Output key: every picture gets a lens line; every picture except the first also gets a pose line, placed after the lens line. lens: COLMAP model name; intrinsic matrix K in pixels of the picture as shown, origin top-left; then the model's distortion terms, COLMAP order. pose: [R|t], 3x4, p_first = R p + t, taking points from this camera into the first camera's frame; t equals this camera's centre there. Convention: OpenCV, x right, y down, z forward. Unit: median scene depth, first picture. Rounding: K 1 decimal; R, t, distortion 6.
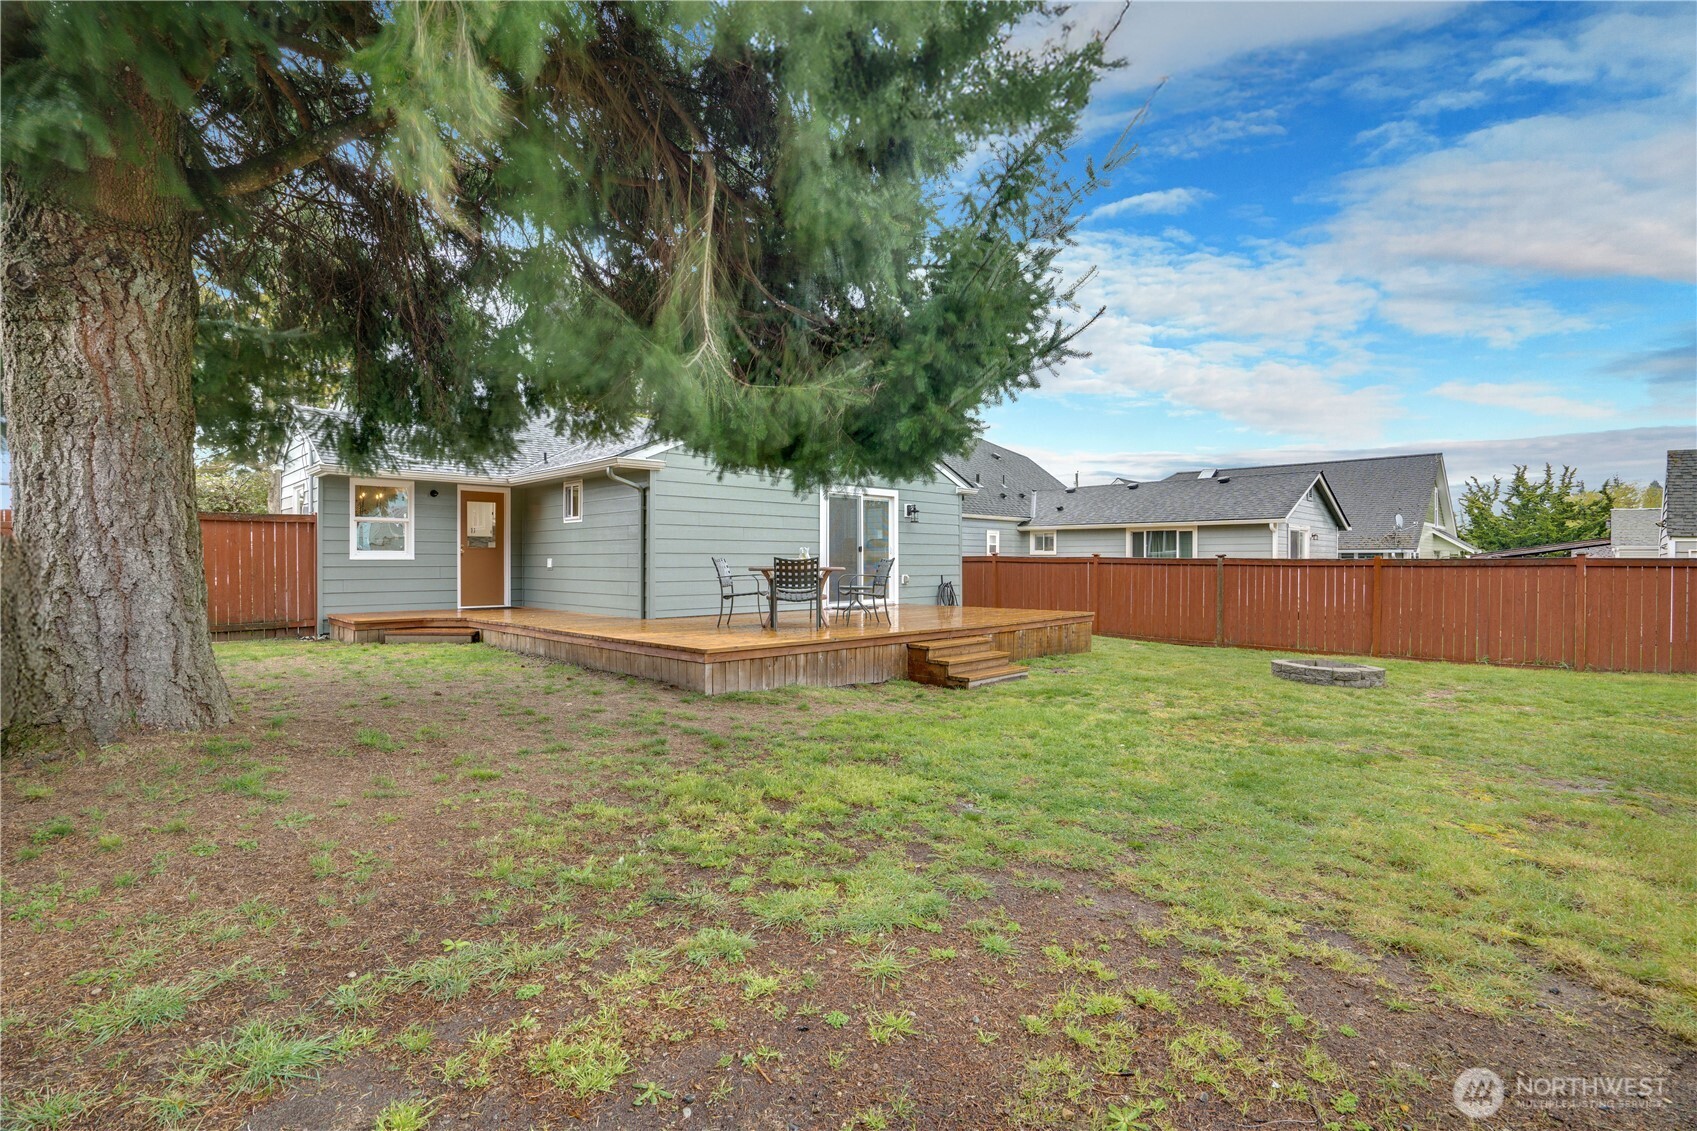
lens RADIAL K [[781.9, 0, 847.4], [0, 781.9, 565.8], [0, 0, 1]] dist [-0.005875, -0.000176]
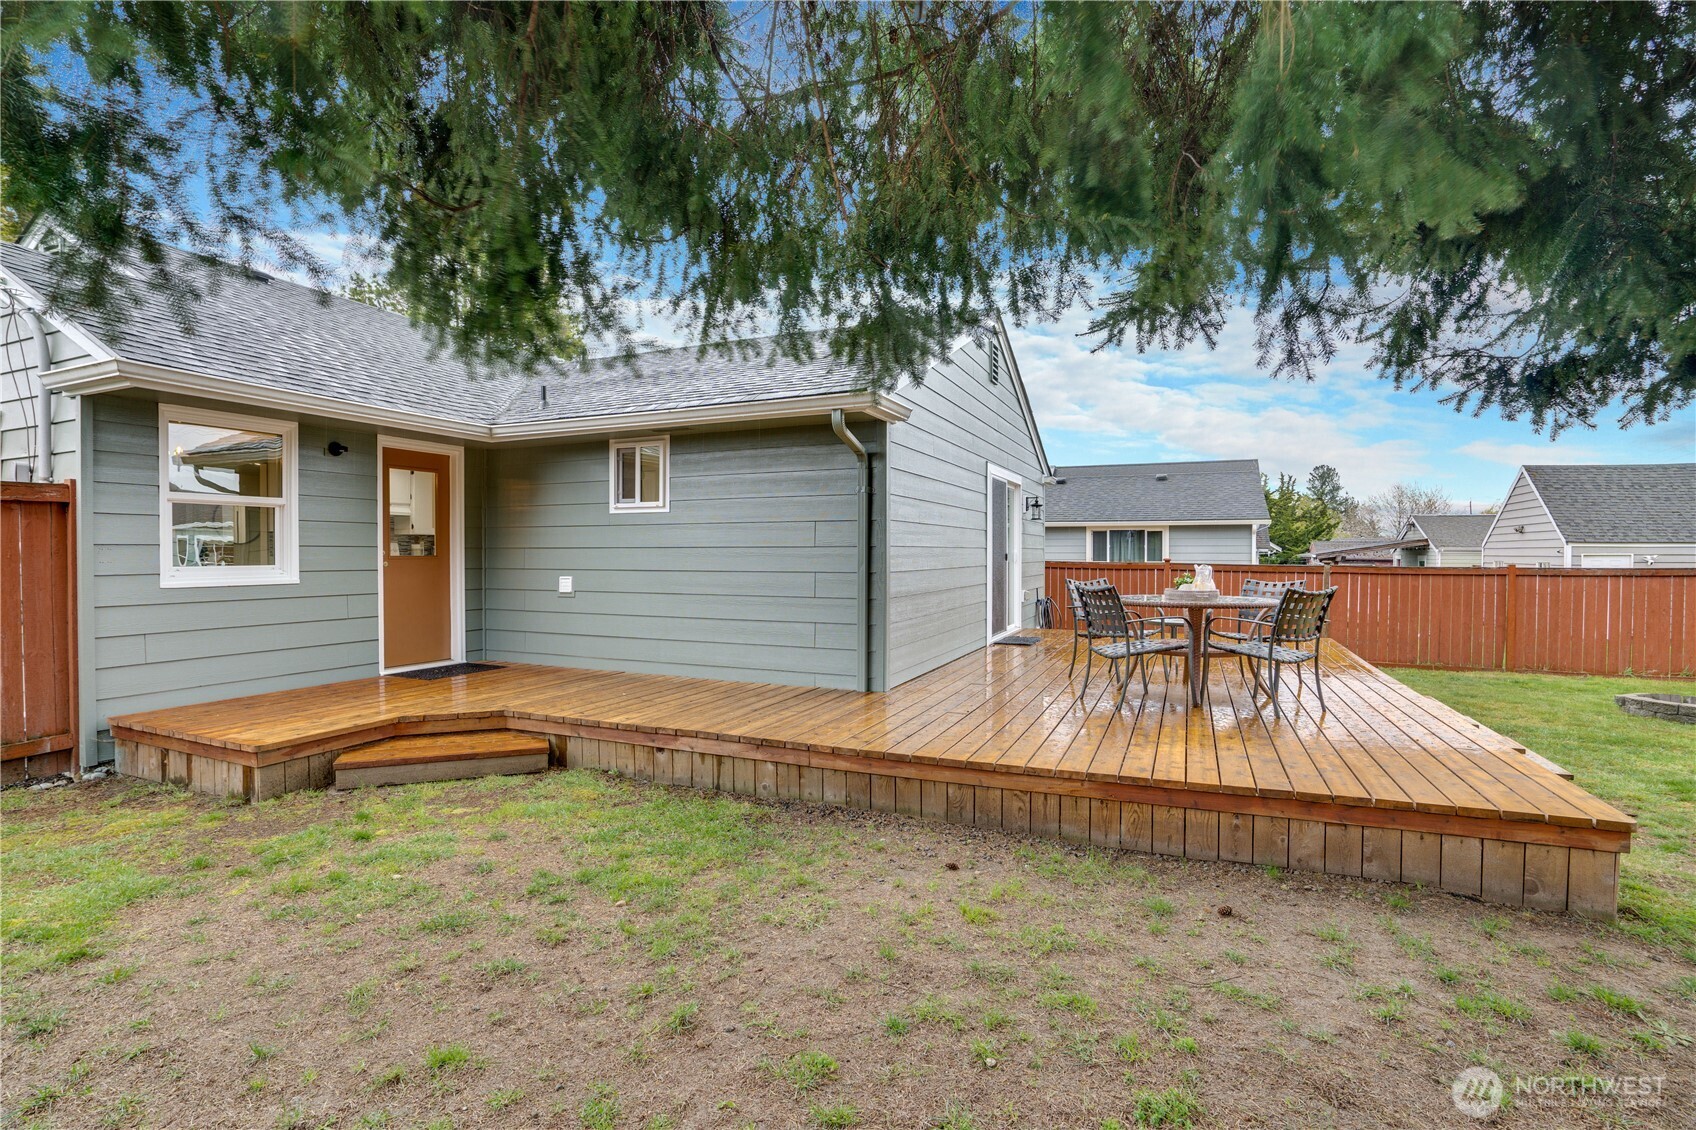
lens RADIAL K [[781.4, 0, 851.9], [0, 781.4, 565.5], [0, 0, 1]] dist [-0.005875, -0.000176]
pose [[0.933073, -0.005957, 0.359638, -0.413711], [0.002094, 0.999936, 0.011129, -0.023930], [-0.359682, -0.009631, 0.933025, 0.429717]]
